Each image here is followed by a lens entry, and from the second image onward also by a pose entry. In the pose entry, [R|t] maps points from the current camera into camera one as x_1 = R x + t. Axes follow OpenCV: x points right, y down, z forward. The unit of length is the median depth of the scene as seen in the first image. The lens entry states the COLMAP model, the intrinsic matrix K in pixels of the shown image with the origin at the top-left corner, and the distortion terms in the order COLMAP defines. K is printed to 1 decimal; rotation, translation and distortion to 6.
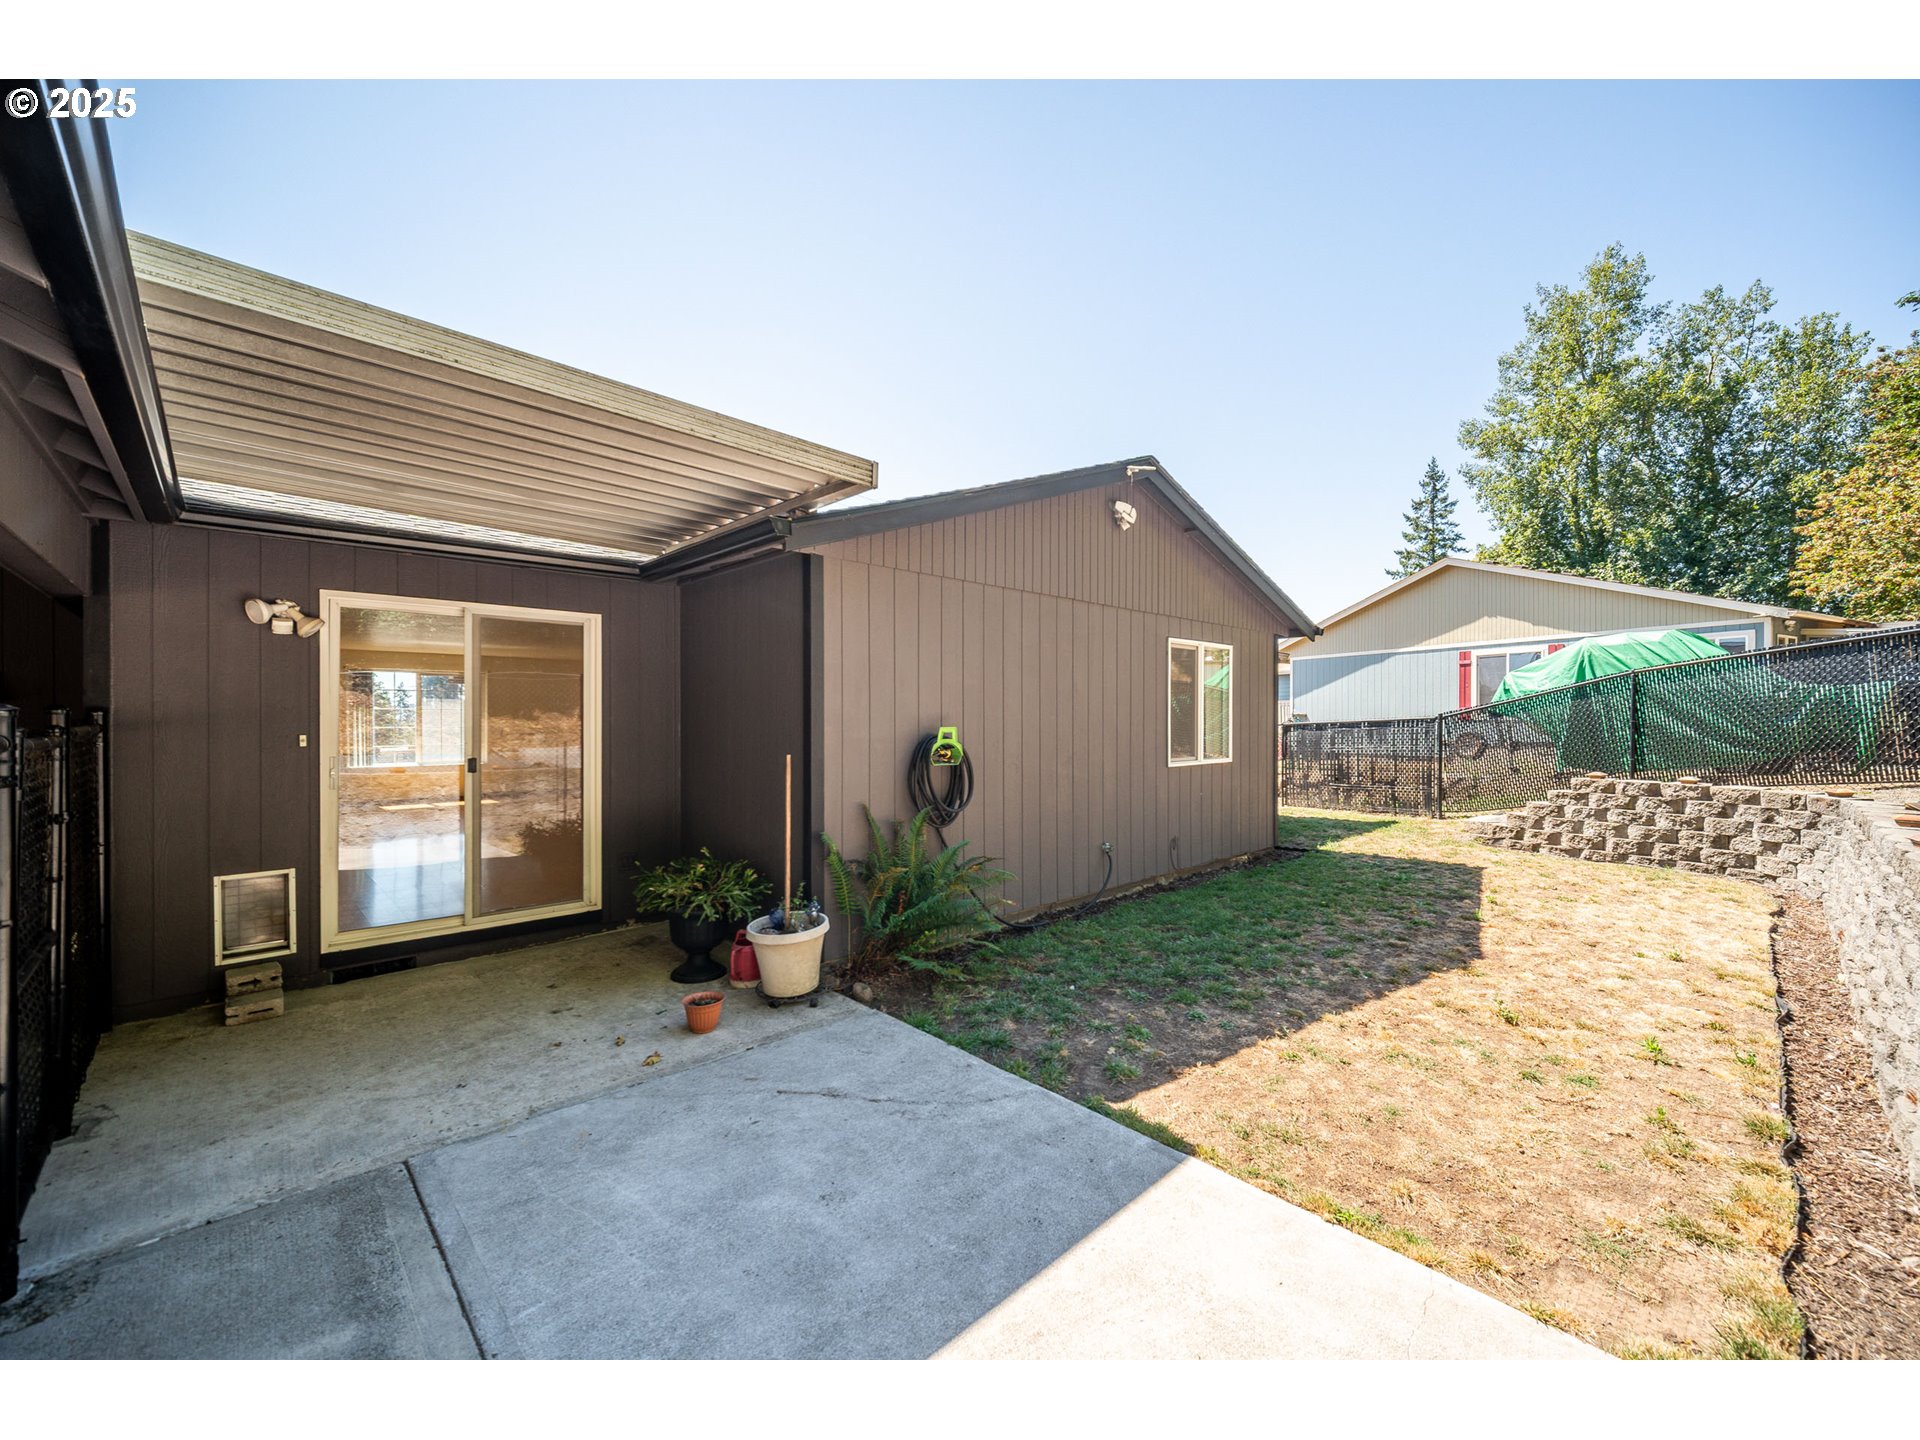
lens RADIAL K [[772.0, 0, 970.2], [0, 772.0, 715.6], [0, 0, 1]] dist [-0.003260, 0.000448]
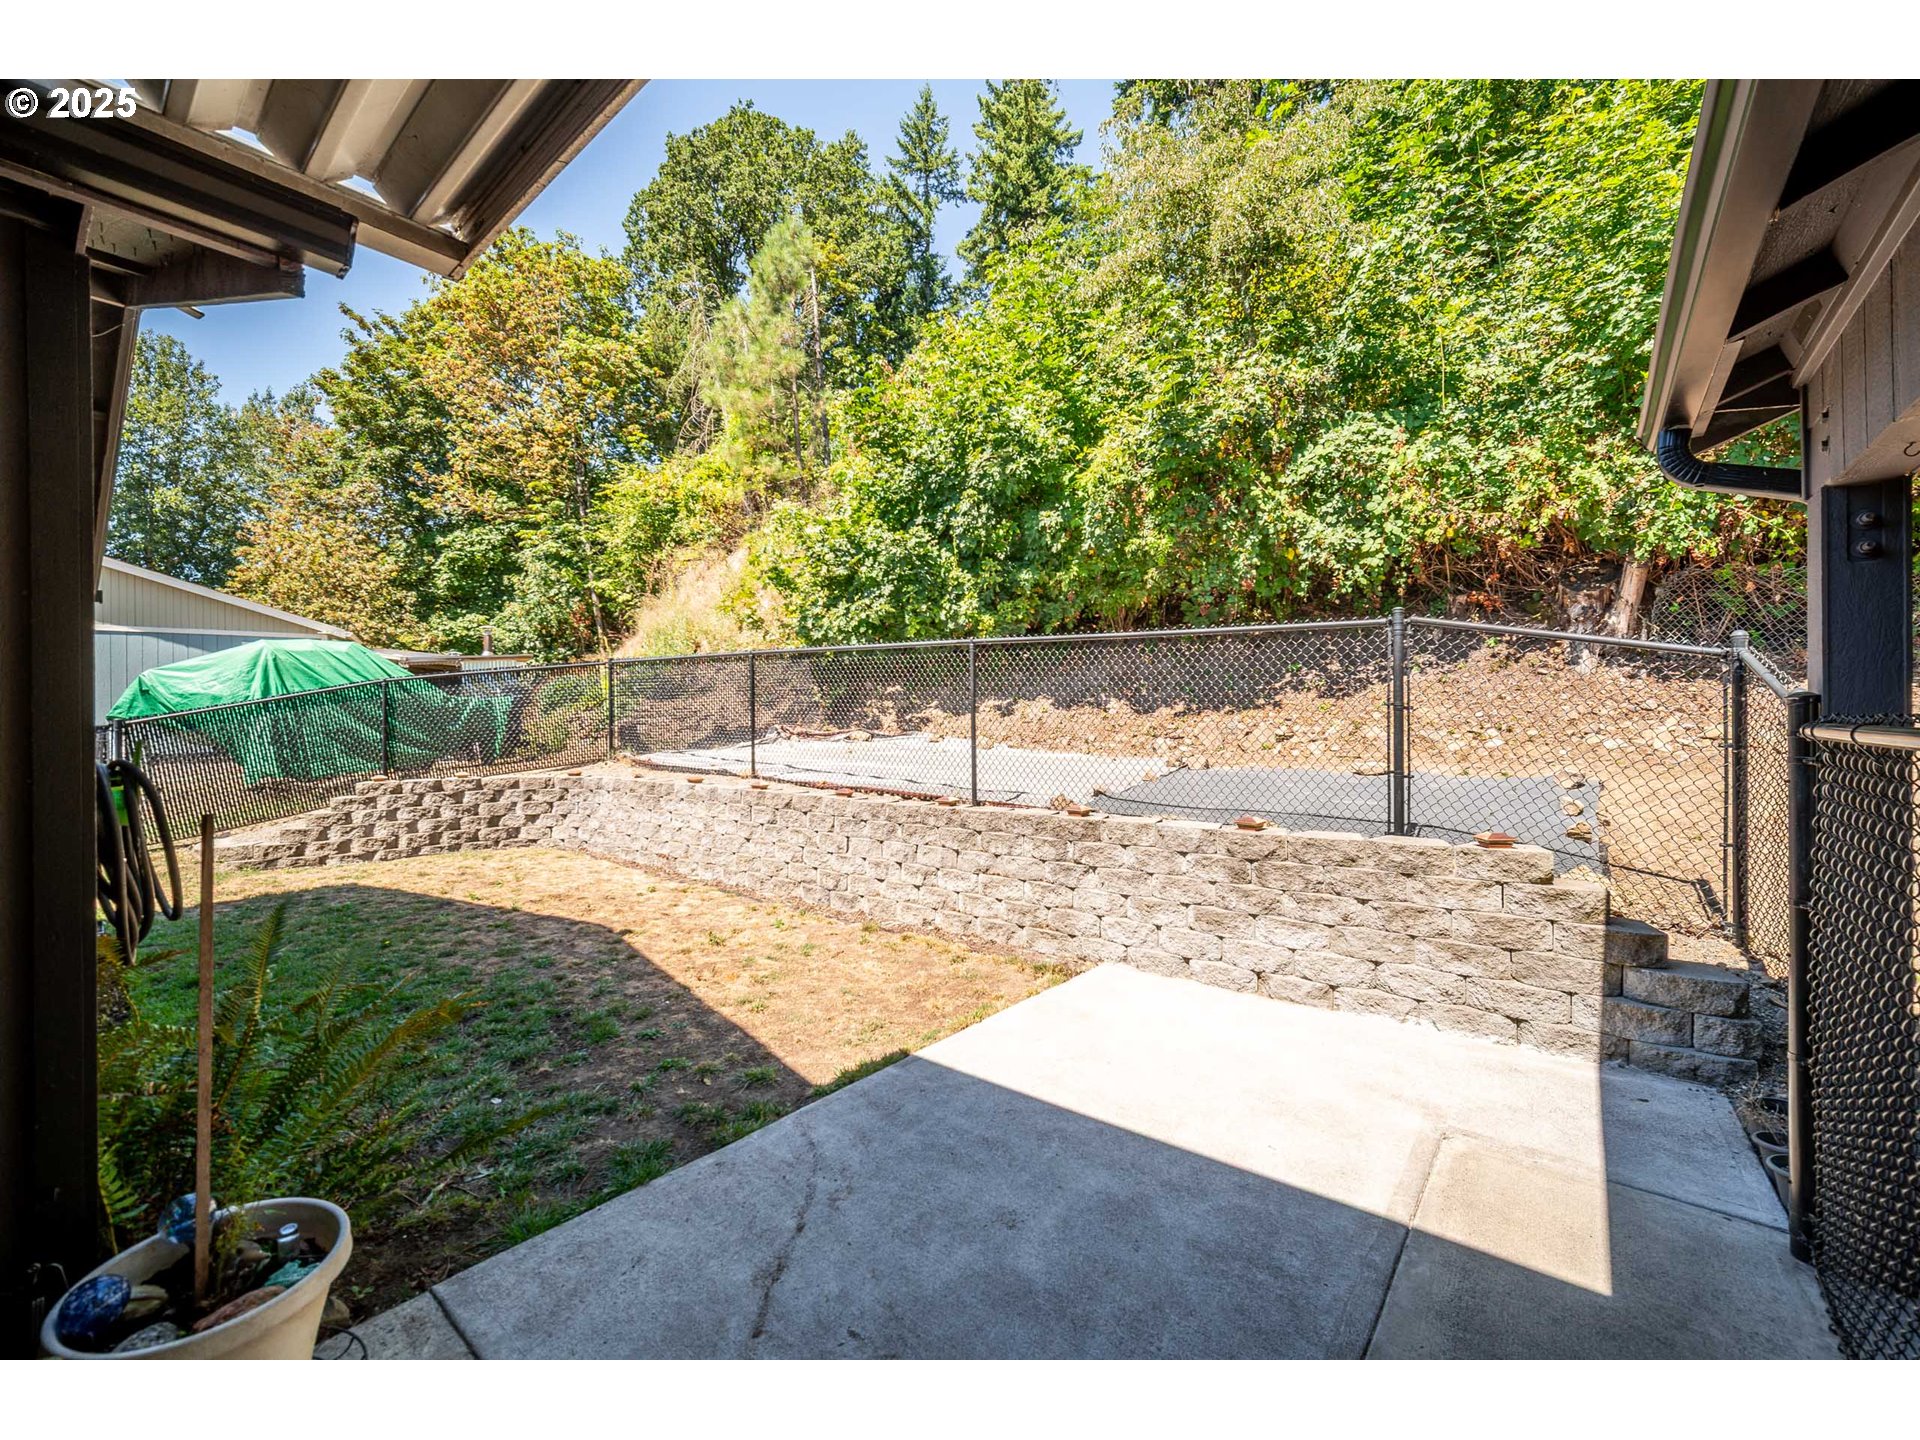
lens RADIAL K [[772.0, 0, 973.9], [0, 772.0, 718.8], [0, 0, 1]] dist [-0.003260, 0.000448]
pose [[-0.134761, 0.003135, 0.990873, -0.373959], [0.005115, 0.999984, -0.002468, 0.004183], [-0.990865, 0.004736, -0.134775, 0.393434]]
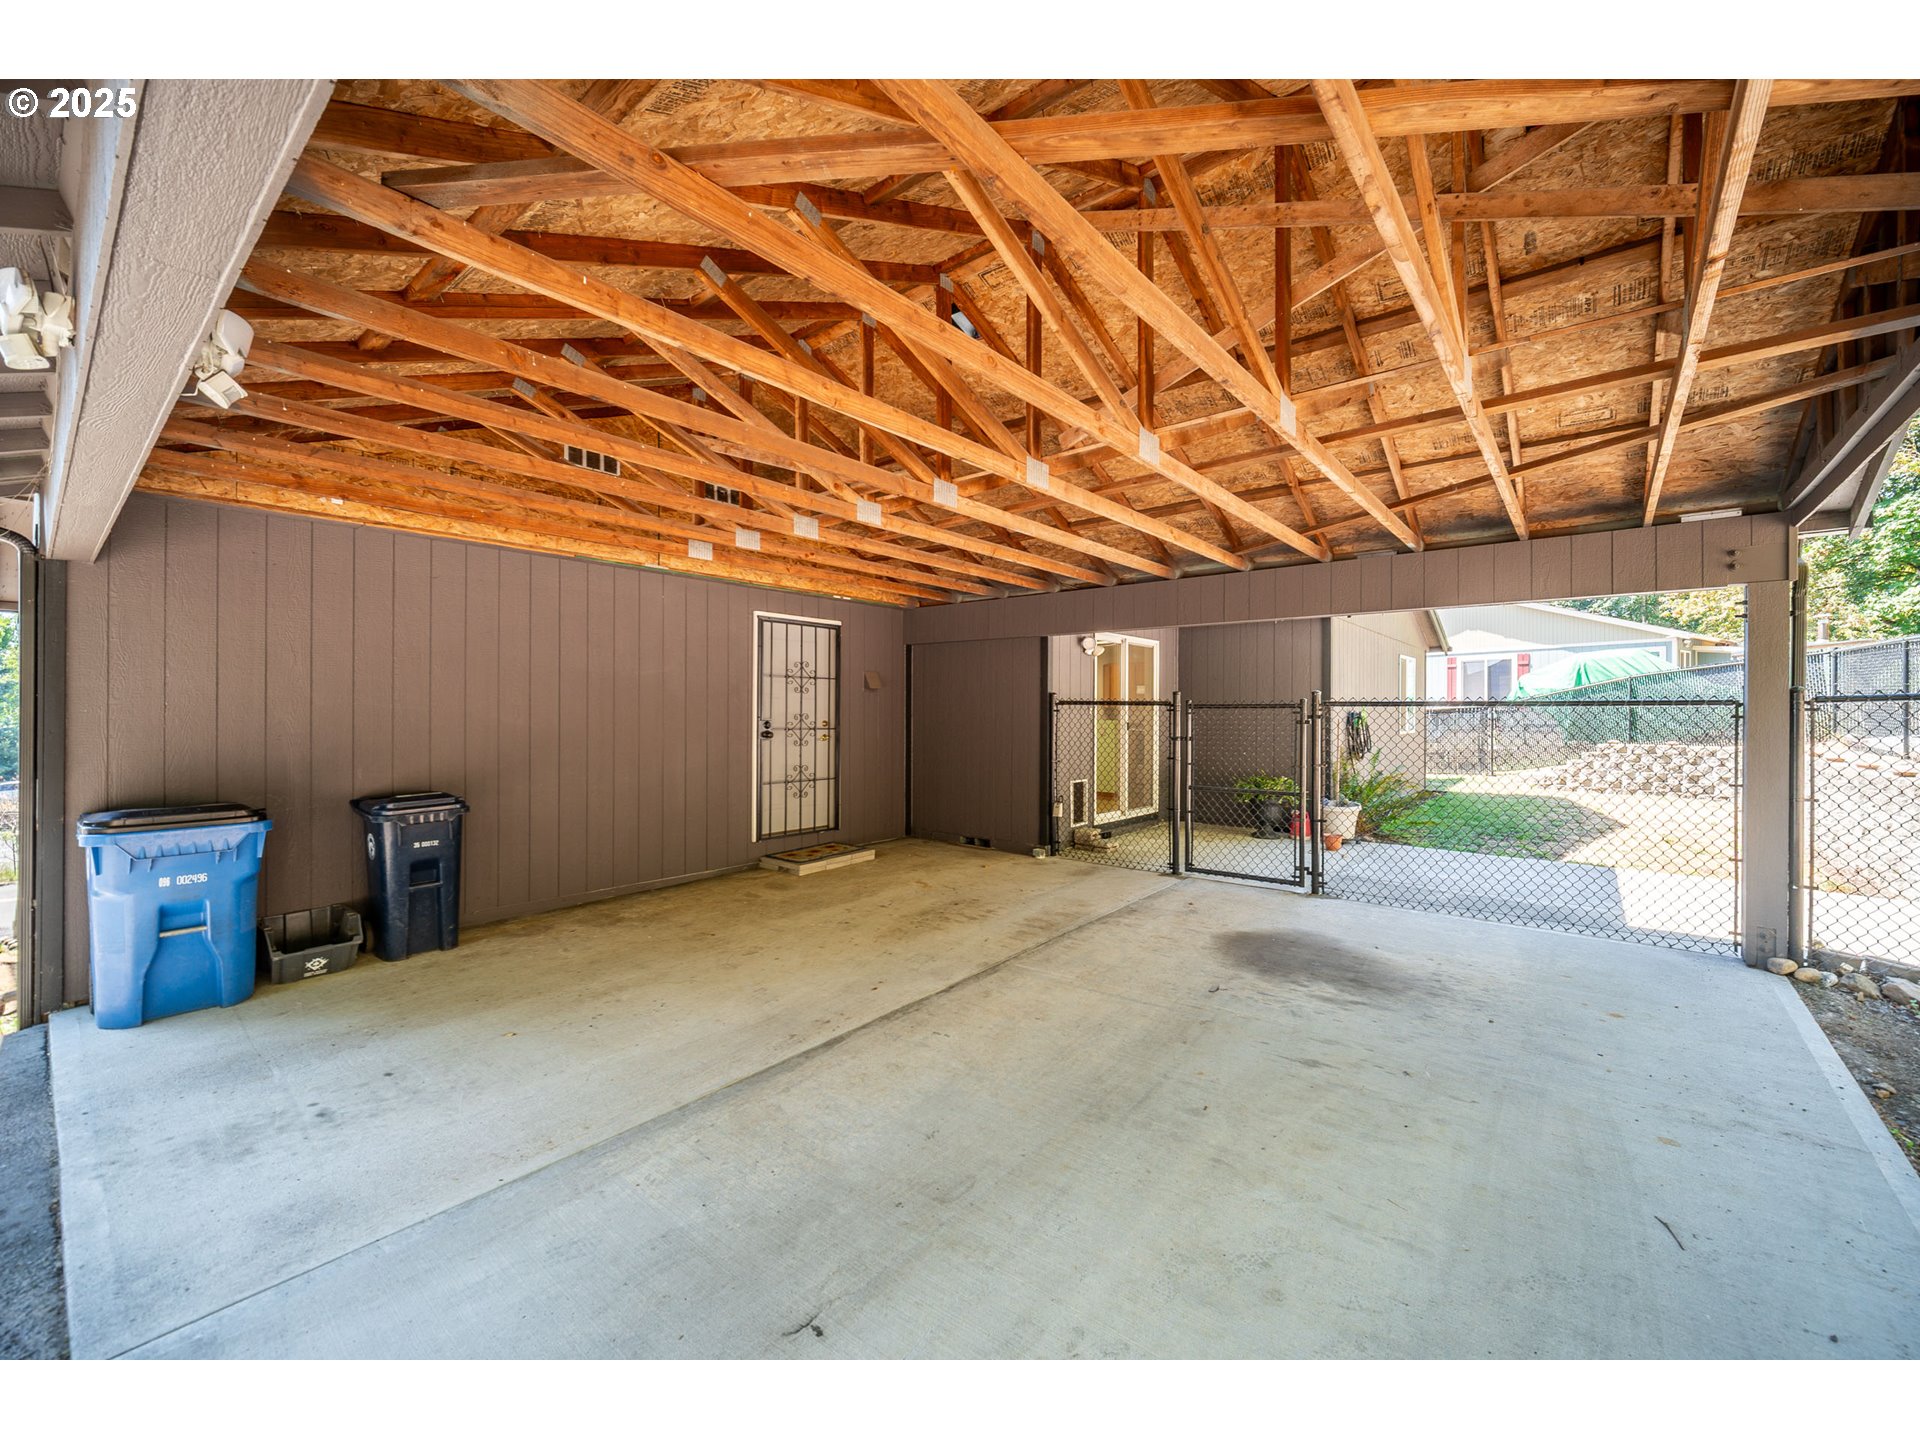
lens RADIAL K [[772.0, 0, 963.4], [0, 772.0, 714.3], [0, 0, 1]] dist [-0.003260, 0.000448]
pose [[0.992811, 0.002488, 0.119666, -0.827991], [-0.003418, 0.999966, 0.007564, 0.012895], [-0.119643, -0.007919, 0.992785, -0.492753]]
